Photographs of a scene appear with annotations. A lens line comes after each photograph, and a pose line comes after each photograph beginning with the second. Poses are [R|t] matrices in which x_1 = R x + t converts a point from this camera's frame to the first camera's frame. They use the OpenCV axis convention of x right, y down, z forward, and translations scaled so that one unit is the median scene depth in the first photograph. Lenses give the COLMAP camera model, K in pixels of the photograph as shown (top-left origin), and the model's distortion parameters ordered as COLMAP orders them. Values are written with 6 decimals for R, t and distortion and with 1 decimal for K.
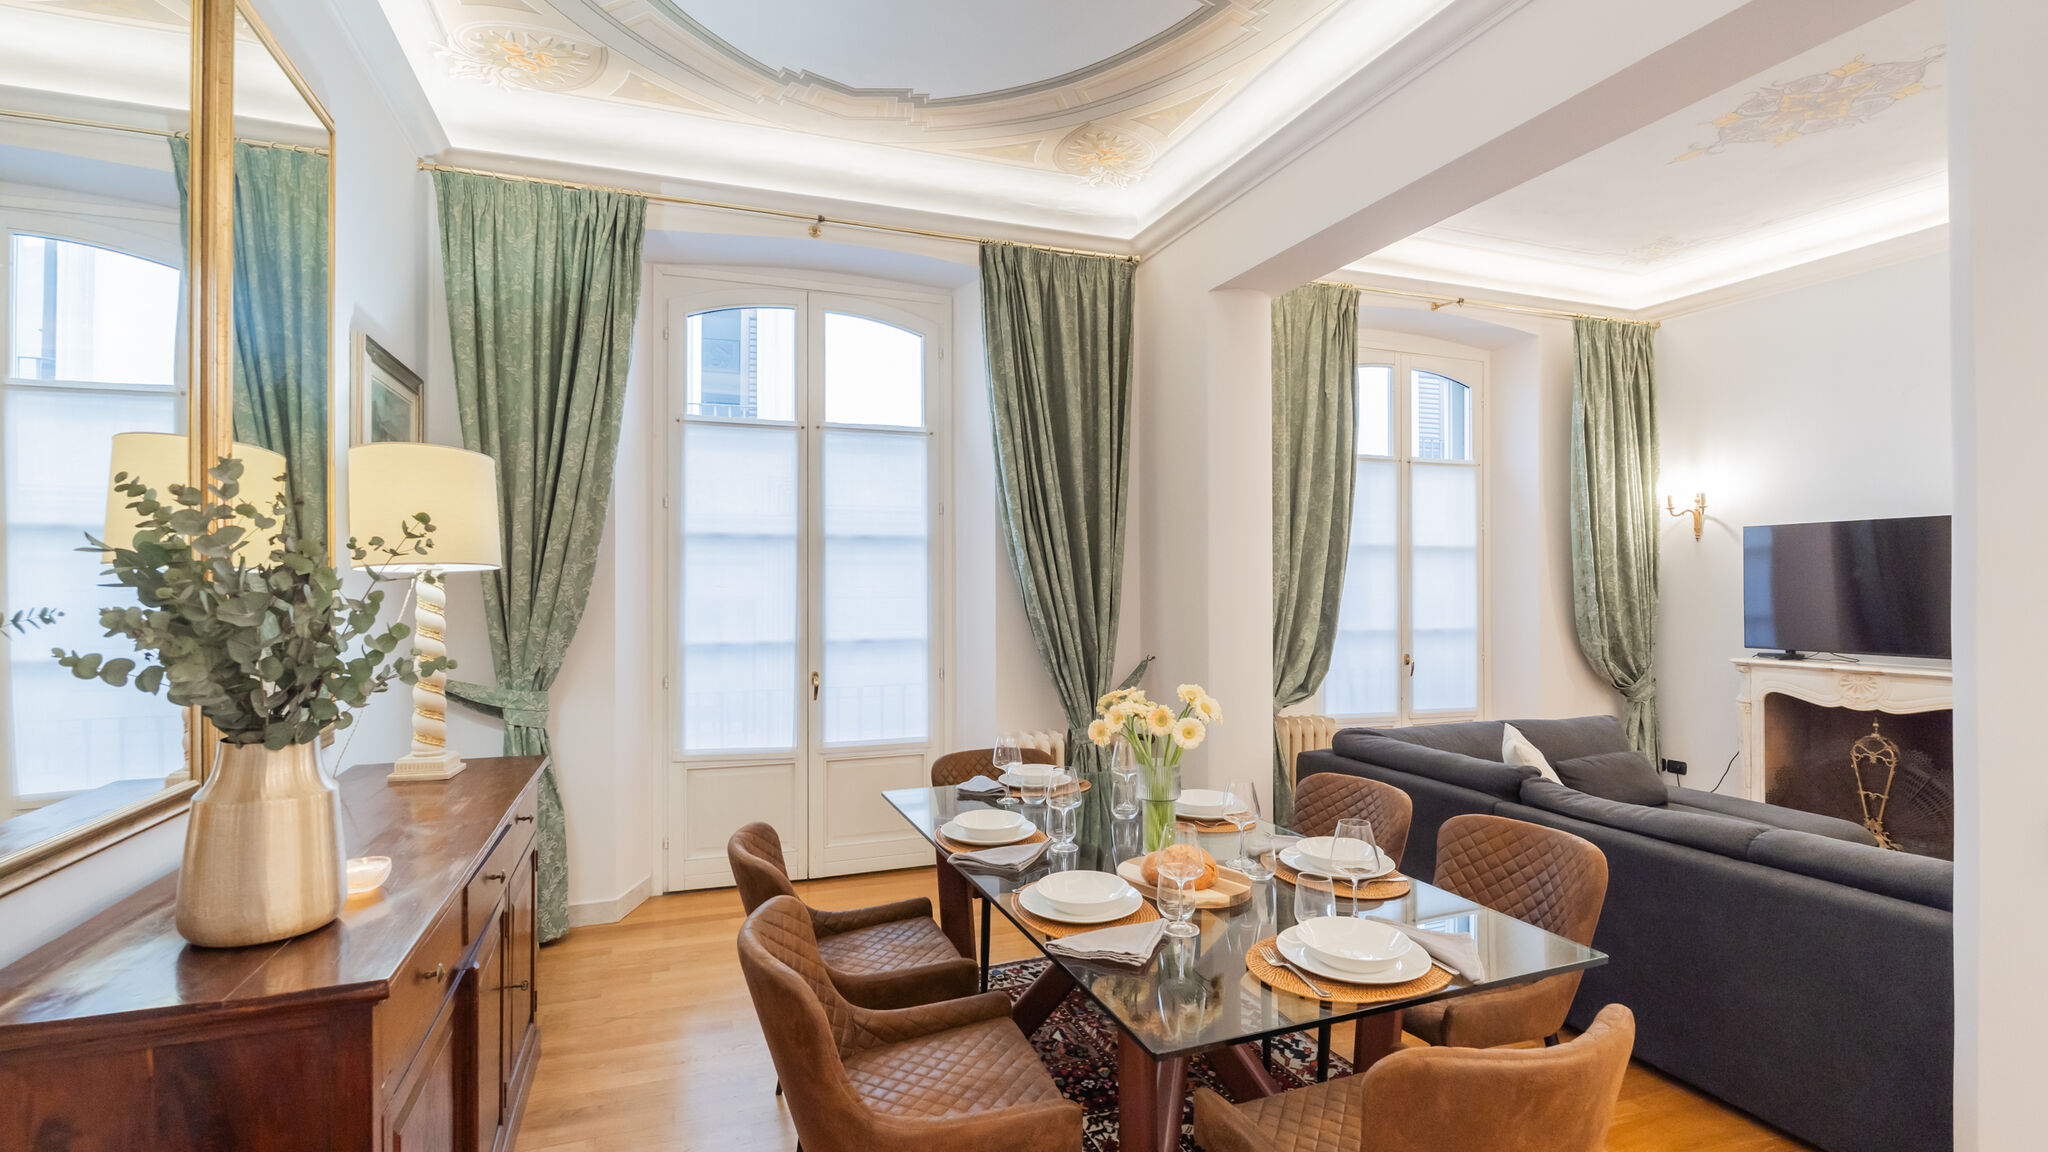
lens RADIAL K [[927.8, 0, 975.8], [0, 927.8, 578.3], [0, 0, 1]] dist [-0.007056, 0.001215]
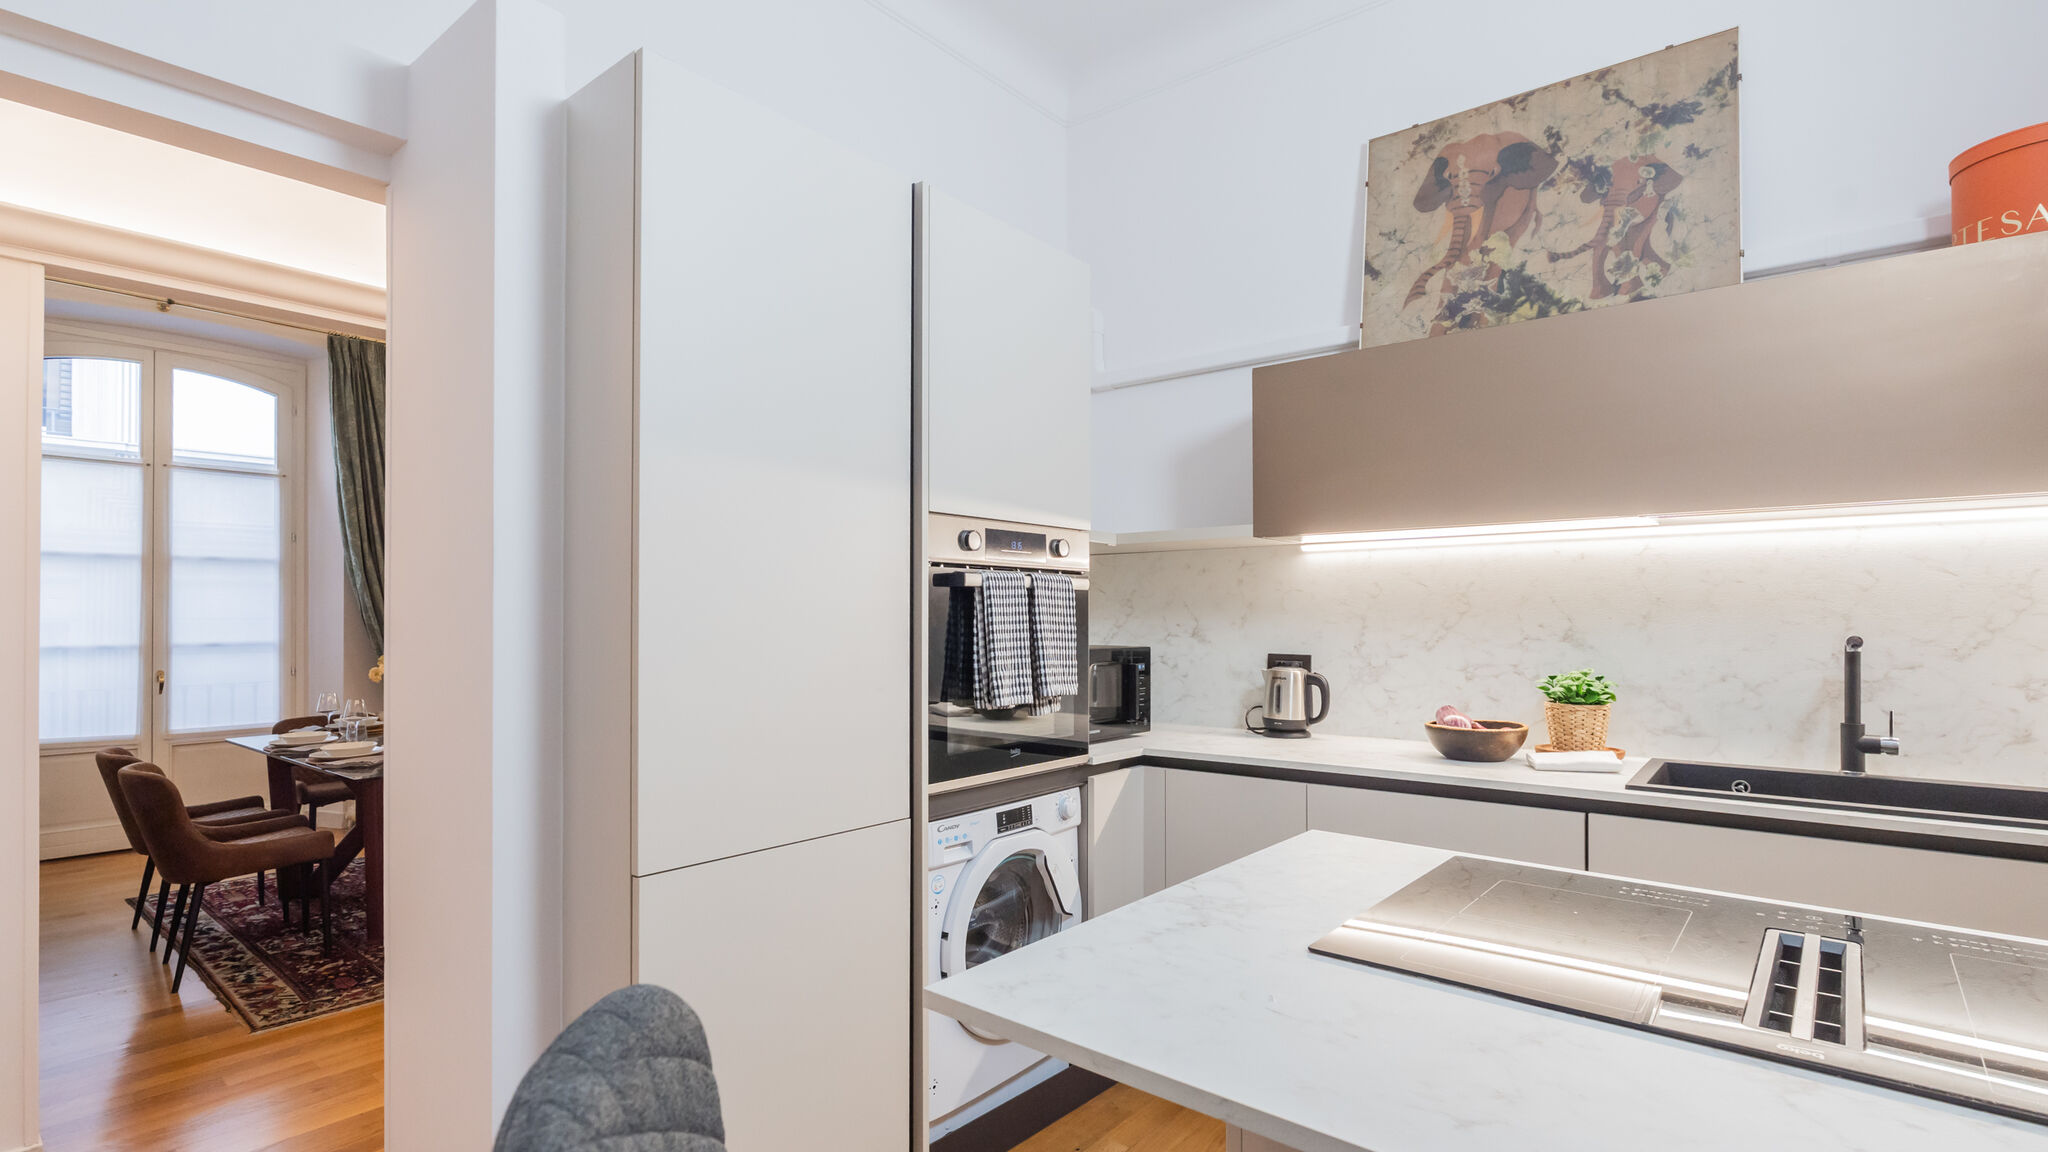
lens RADIAL K [[999.3, 0, 1006.5], [0, 999.3, 606.0], [0, 0, 1]] dist [0.000484, 0.000507]
pose [[0.855068, 0.004529, 0.518496, 0.091090], [-0.002878, 0.999988, -0.003988, 0.020616], [-0.518508, 0.001918, 0.855071, -0.674441]]
